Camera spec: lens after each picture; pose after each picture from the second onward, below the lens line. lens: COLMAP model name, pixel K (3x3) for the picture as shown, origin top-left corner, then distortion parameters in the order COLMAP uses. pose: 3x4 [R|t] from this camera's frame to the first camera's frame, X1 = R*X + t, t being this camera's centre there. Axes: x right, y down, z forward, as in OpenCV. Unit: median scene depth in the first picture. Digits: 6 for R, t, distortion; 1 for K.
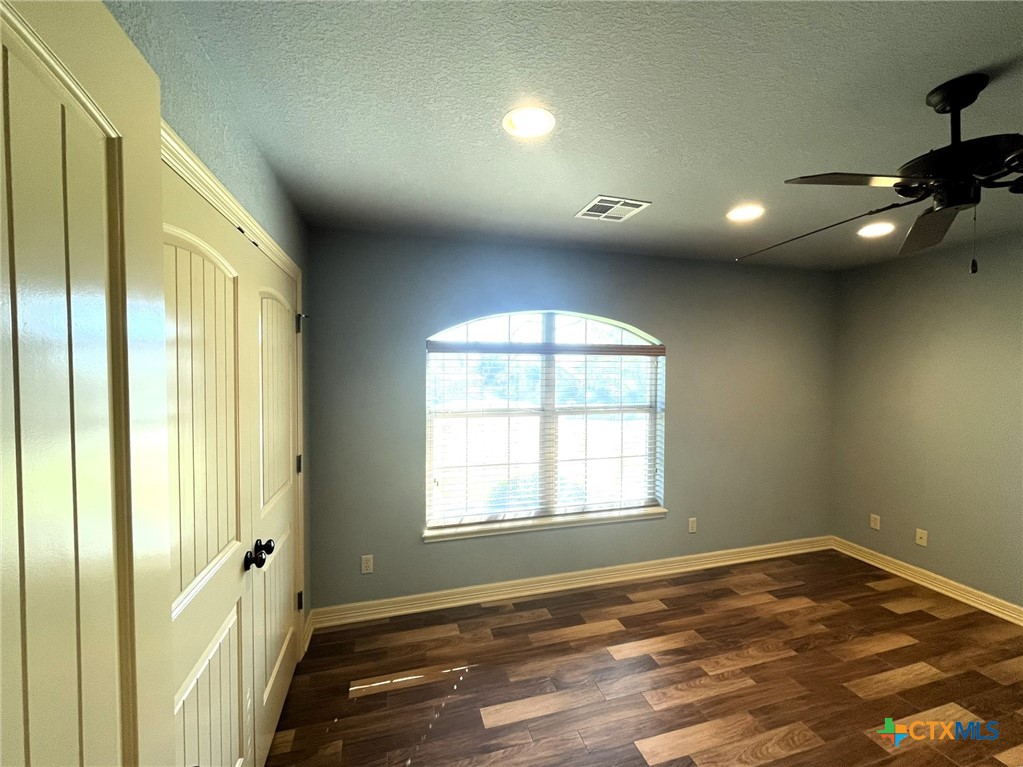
lens RADIAL K [[426.7, 0, 511.5], [0, 426.7, 383.5], [0, 0, 1]] dist [-0.000087, -0.000306]
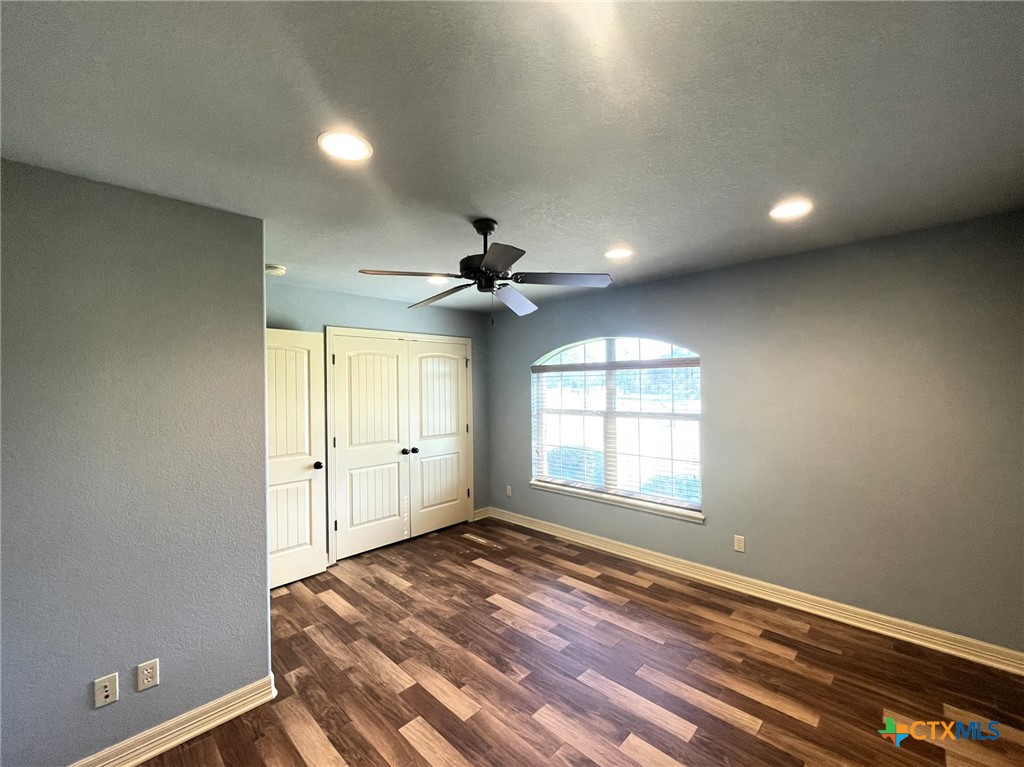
lens RADIAL K [[421.5, 0, 512.0], [0, 421.5, 383.5], [0, 0, 1]] dist [-0.000554, -0.000109]
pose [[0.493089, -0.013099, -0.869880, 1.156503], [-0.010555, 0.999723, -0.021038, 0.003299], [0.869915, 0.019555, 0.492814, 0.109957]]
